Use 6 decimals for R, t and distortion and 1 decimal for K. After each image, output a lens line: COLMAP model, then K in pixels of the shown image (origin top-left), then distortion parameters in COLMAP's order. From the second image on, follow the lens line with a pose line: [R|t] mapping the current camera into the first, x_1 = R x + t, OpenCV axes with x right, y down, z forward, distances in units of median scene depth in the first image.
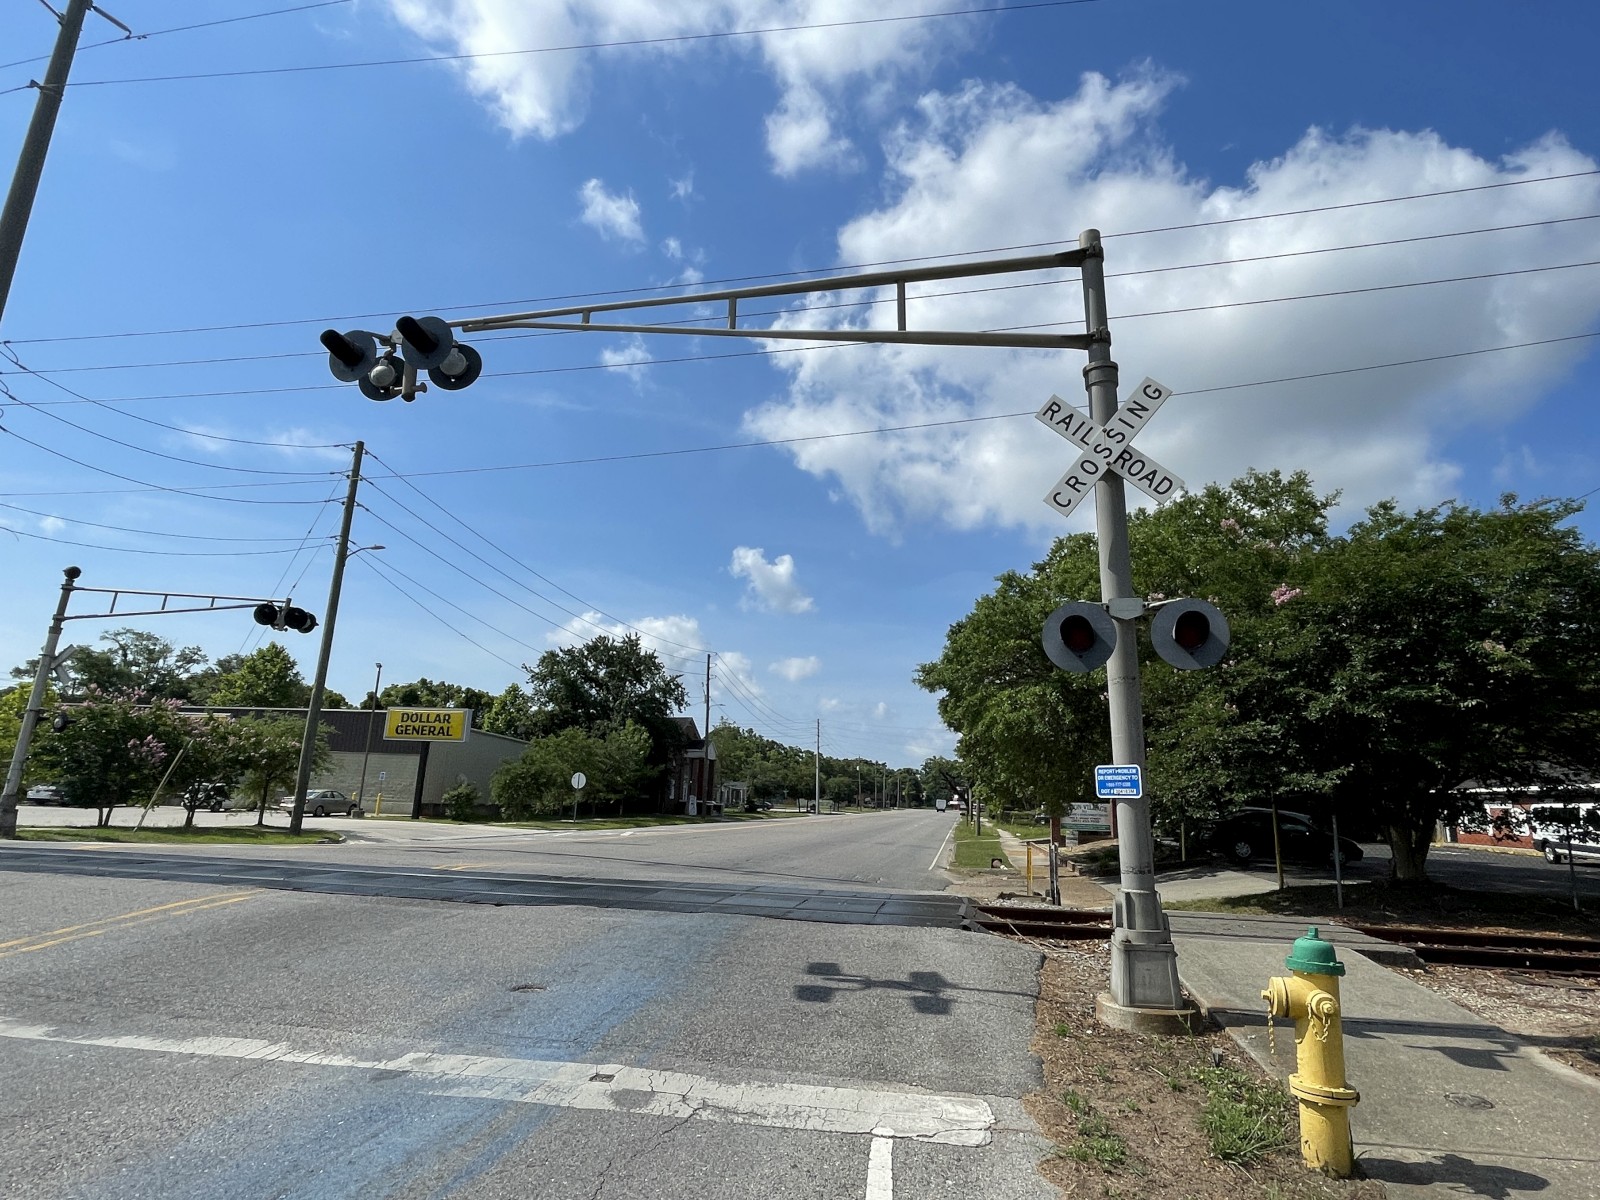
lens RADIAL K [[880.8, 0, 794.0], [0, 880.8, 596.6], [0, 0, 1]] dist [0.015623, -0.001345]
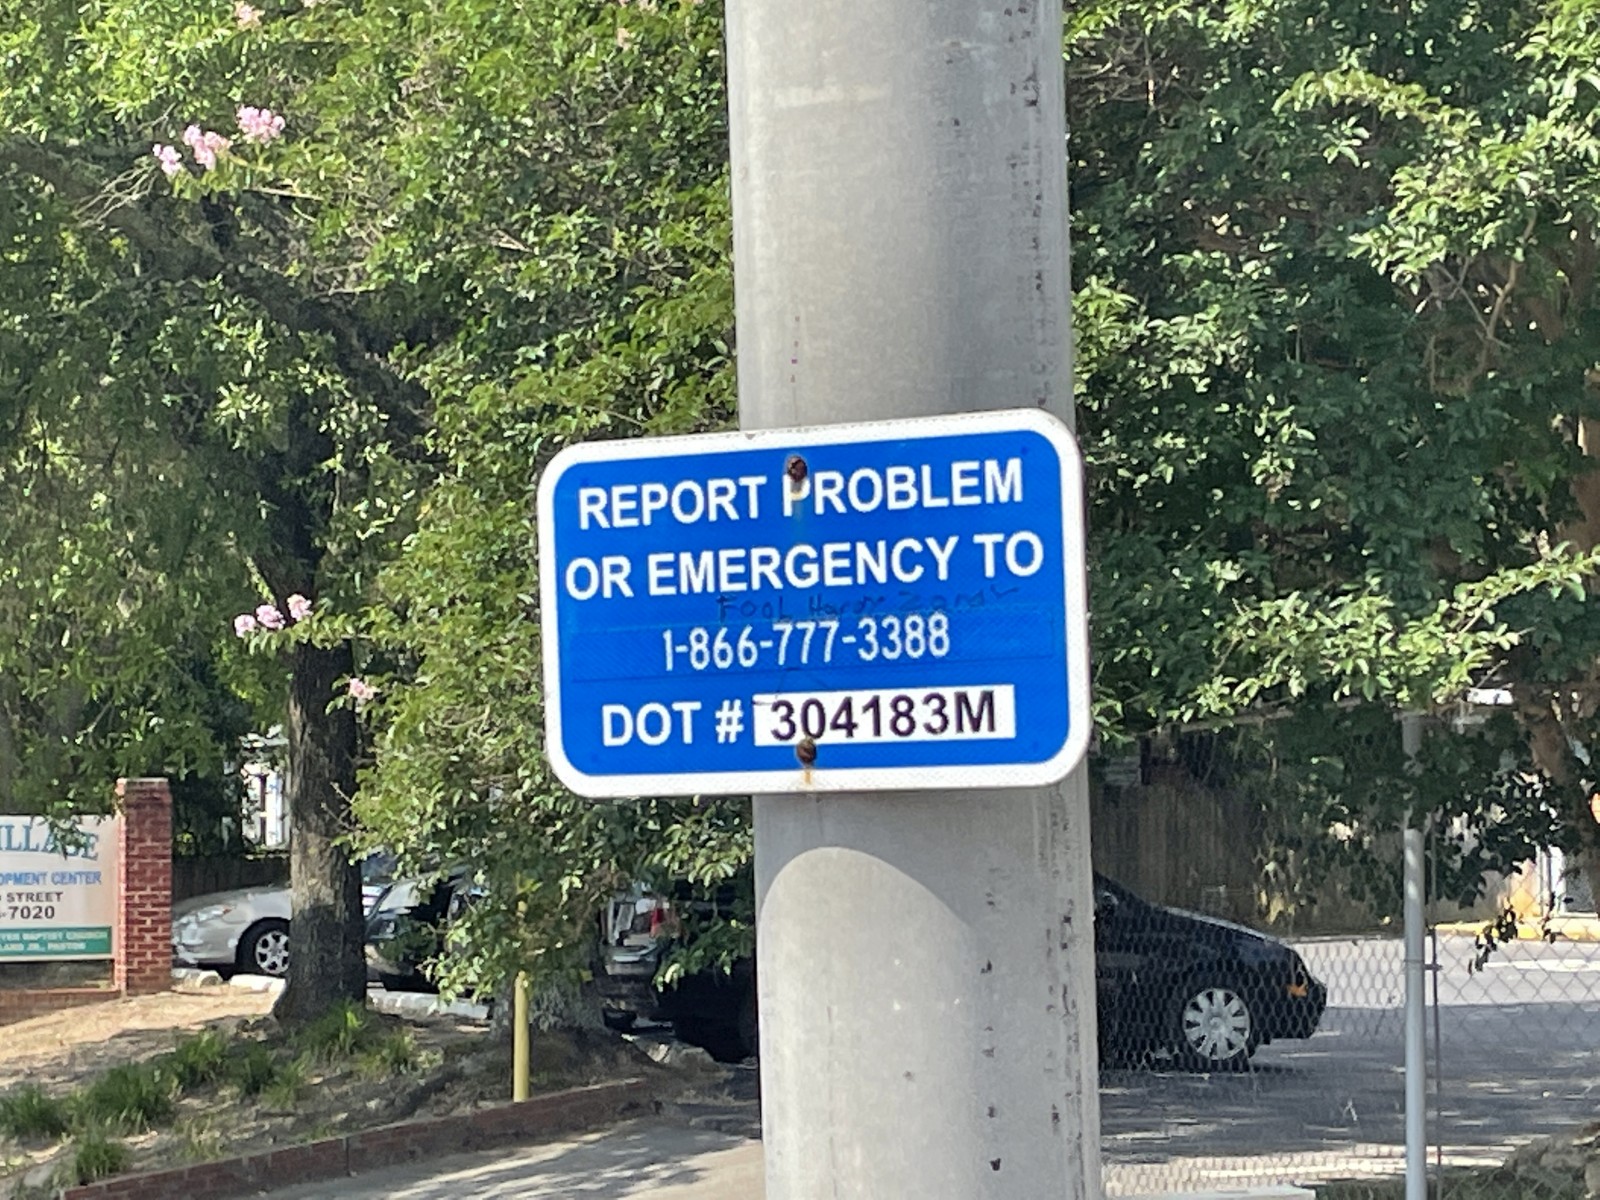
lens RADIAL K [[4608.5, 0, 802.8], [0, 4608.5, 606.2], [0, 0, 1]] dist [0.229063, 0.000000]
pose [[0.880555, -0.018541, 0.473581, 0.052645], [-0.068111, 0.983912, 0.165163, 0.045483], [-0.469024, -0.177691, 0.865126, 0.206379]]
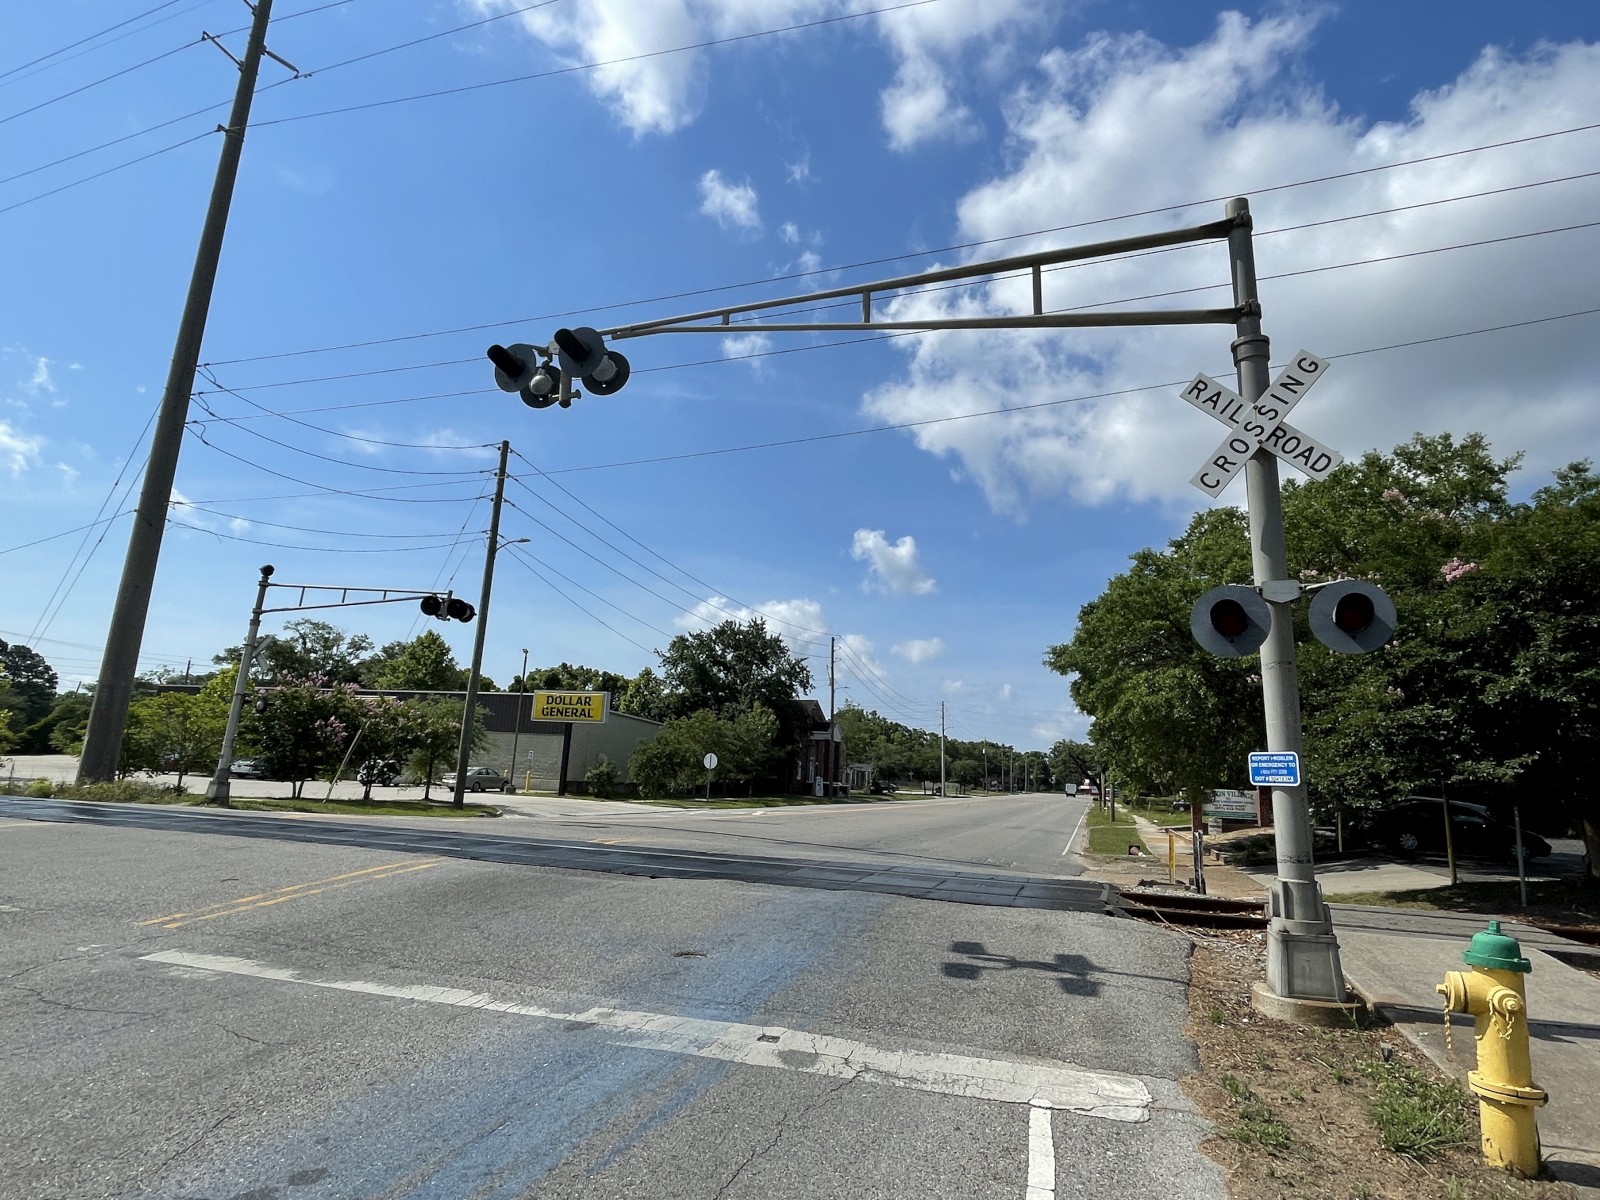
lens RADIAL K [[880.8, 0, 802.5], [0, 880.8, 597.8], [0, 0, 1]] dist [0.015623, -0.001345]
pose [[0.991681, -0.014986, -0.127842, -0.006944], [0.017697, 0.999641, 0.020099, -0.002727], [0.127495, -0.022194, 0.991591, -0.010486]]
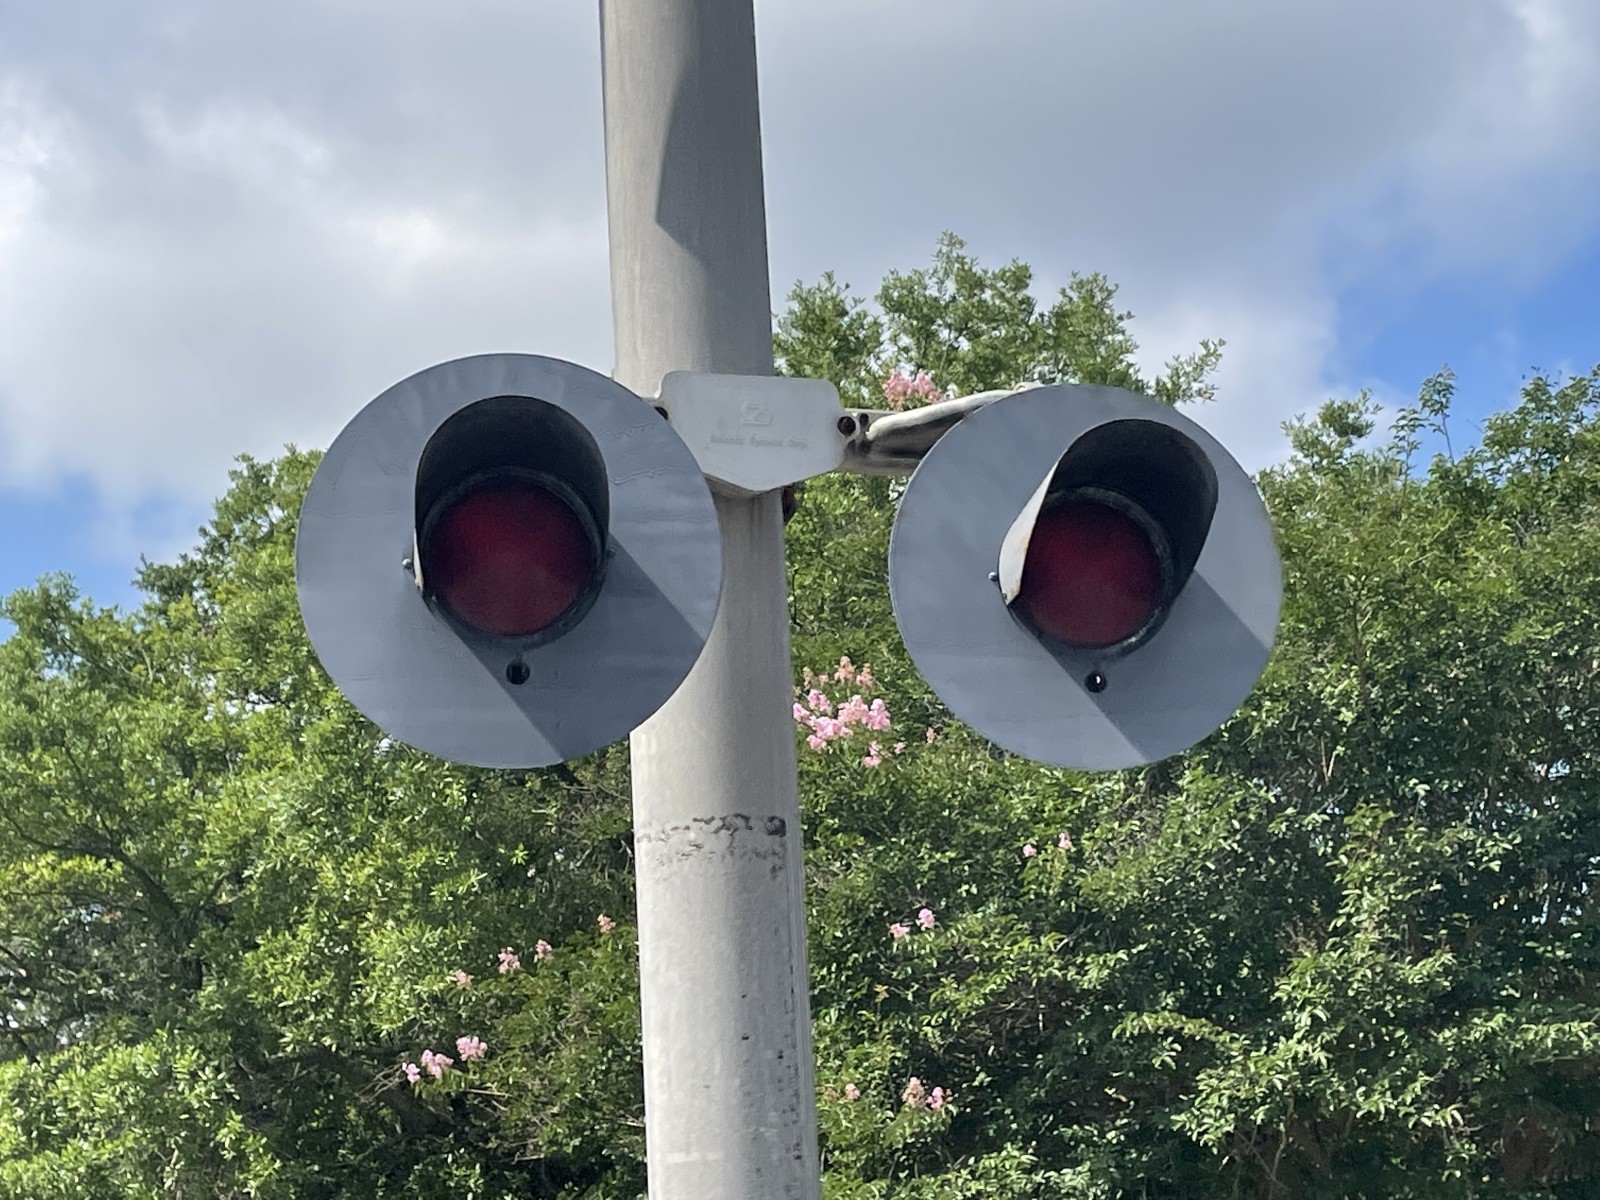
lens RADIAL K [[3312.6, 0, 760.3], [0, 3312.6, 609.8], [0, 0, 1]] dist [0.162297, 0.000000]
pose [[0.898026, 0.058804, 0.435994, 0.030494], [-0.042014, 0.997960, -0.048059, 0.026745], [-0.437931, 0.024841, 0.898665, 0.135256]]
